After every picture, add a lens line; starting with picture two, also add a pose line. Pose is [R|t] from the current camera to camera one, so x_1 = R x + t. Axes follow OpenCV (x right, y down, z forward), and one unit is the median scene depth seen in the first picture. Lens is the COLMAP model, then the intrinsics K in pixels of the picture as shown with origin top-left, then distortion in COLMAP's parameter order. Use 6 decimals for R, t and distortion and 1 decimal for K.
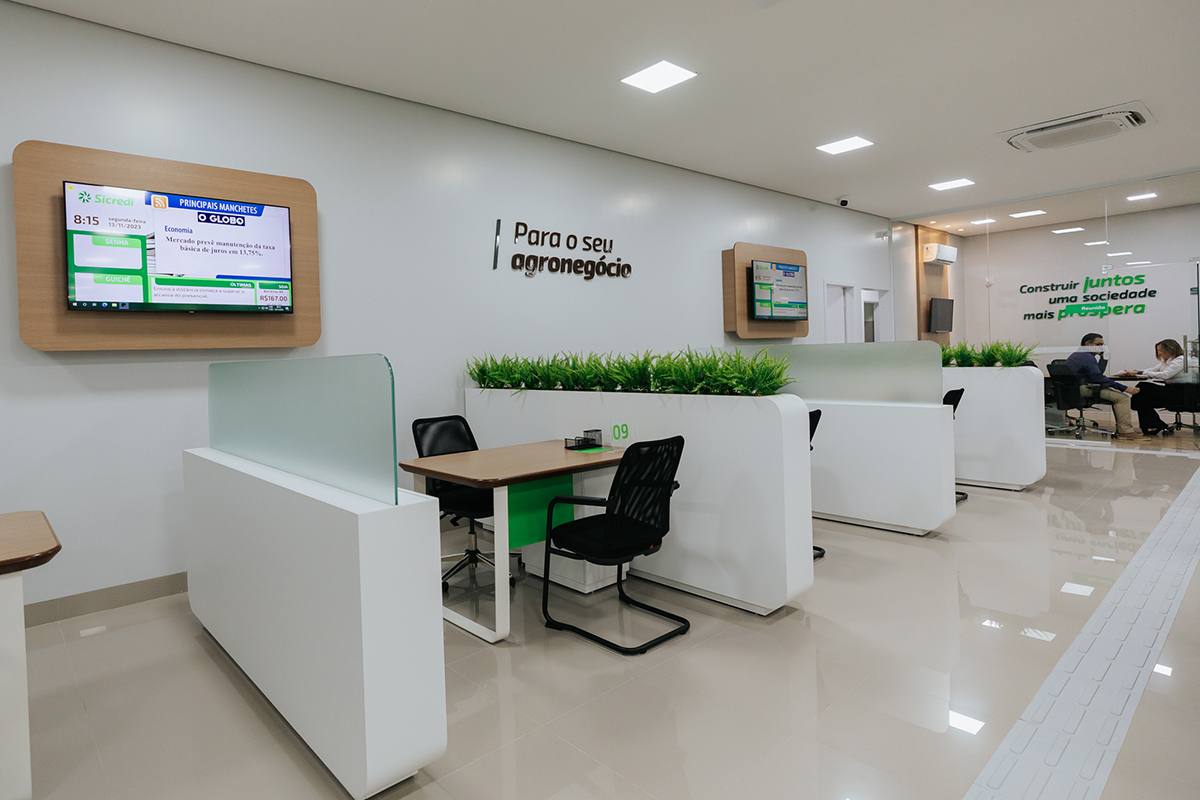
lens RADIAL K [[692.5, 0, 598.3], [0, 692.5, 358.6], [0, 0, 1]] dist [0.003465, -0.000073]
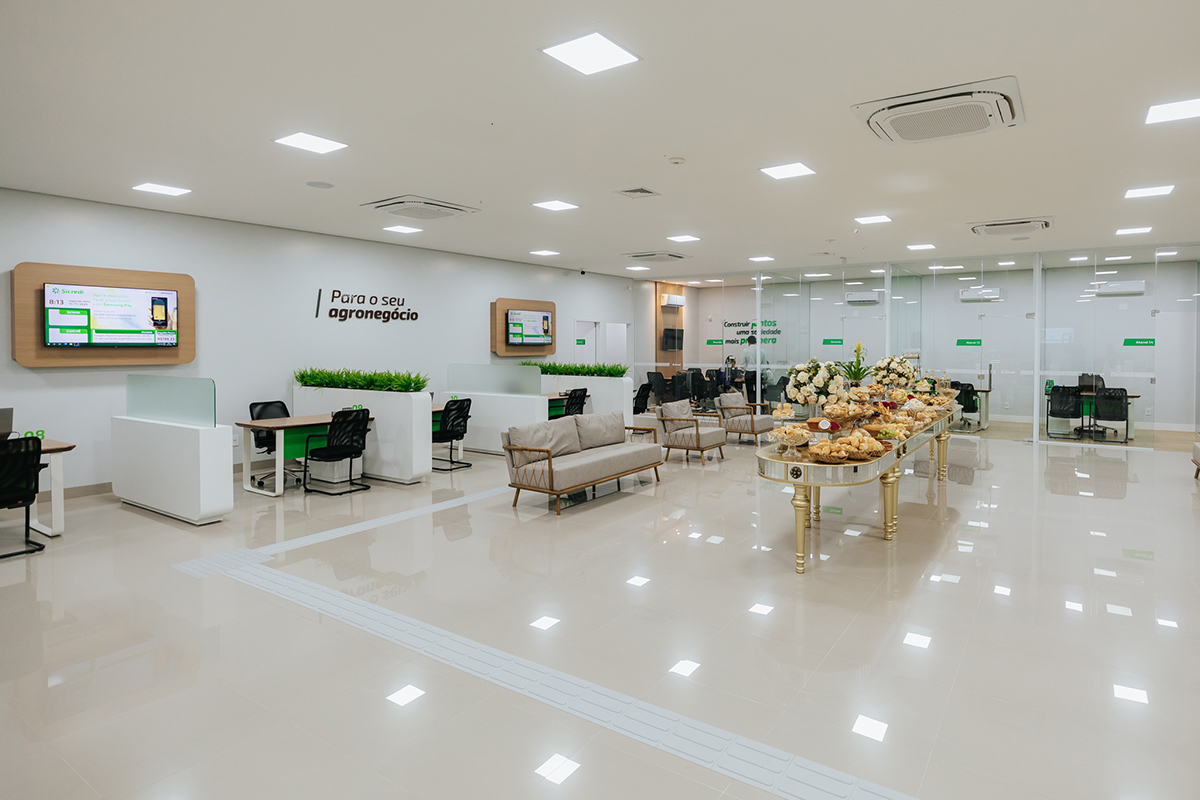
lens RADIAL K [[614.4, 0, 692.6], [0, 614.4, 354.0], [0, 0, 1]] dist [-0.003064, 0.000901]
pose [[0.961021, 0.023239, 0.275497, 0.355082], [-0.022601, 0.999729, -0.005489, -0.052764], [-0.275550, -0.000951, 0.961286, -0.788354]]
